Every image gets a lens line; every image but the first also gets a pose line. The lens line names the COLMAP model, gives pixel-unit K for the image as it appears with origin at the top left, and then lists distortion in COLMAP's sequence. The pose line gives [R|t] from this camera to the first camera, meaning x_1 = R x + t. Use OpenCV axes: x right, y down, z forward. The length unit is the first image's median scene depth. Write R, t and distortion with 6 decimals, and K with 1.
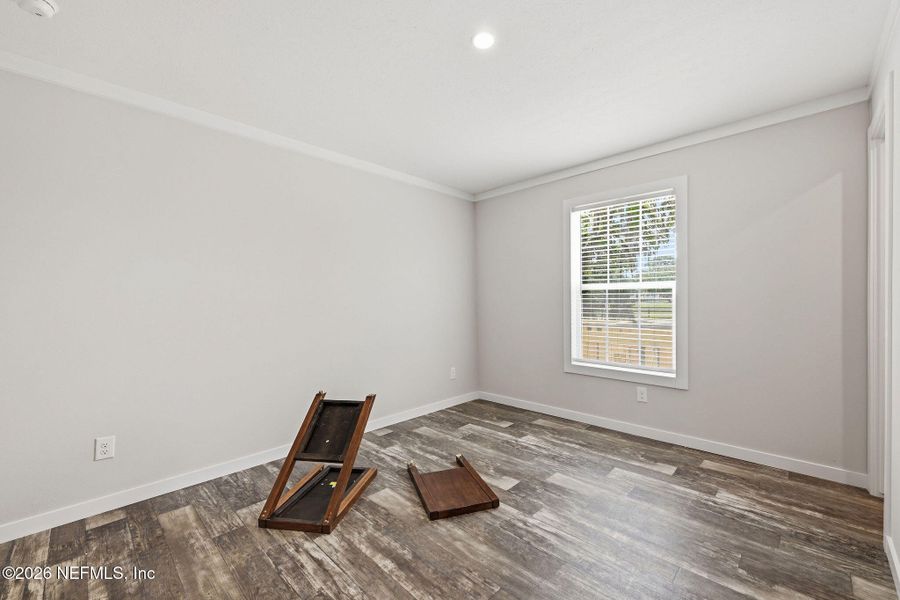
lens RADIAL K [[369.0, 0, 457.2], [0, 369.0, 304.3], [0, 0, 1]] dist [0.011512, 0.000559]
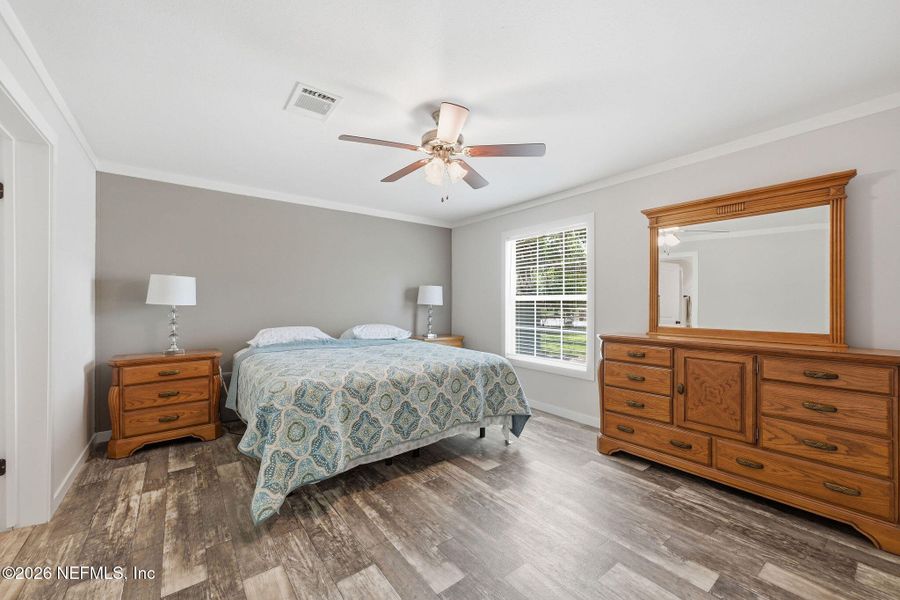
lens RADIAL K [[369.0, 0, 464.8], [0, 369.0, 288.3], [0, 0, 1]] dist [0.011512, 0.000559]
pose [[0.989825, 0.014199, -0.141579, 0.273979], [-0.022230, 0.998222, -0.055304, -0.005041], [0.140542, 0.057889, 0.988381, -0.237120]]
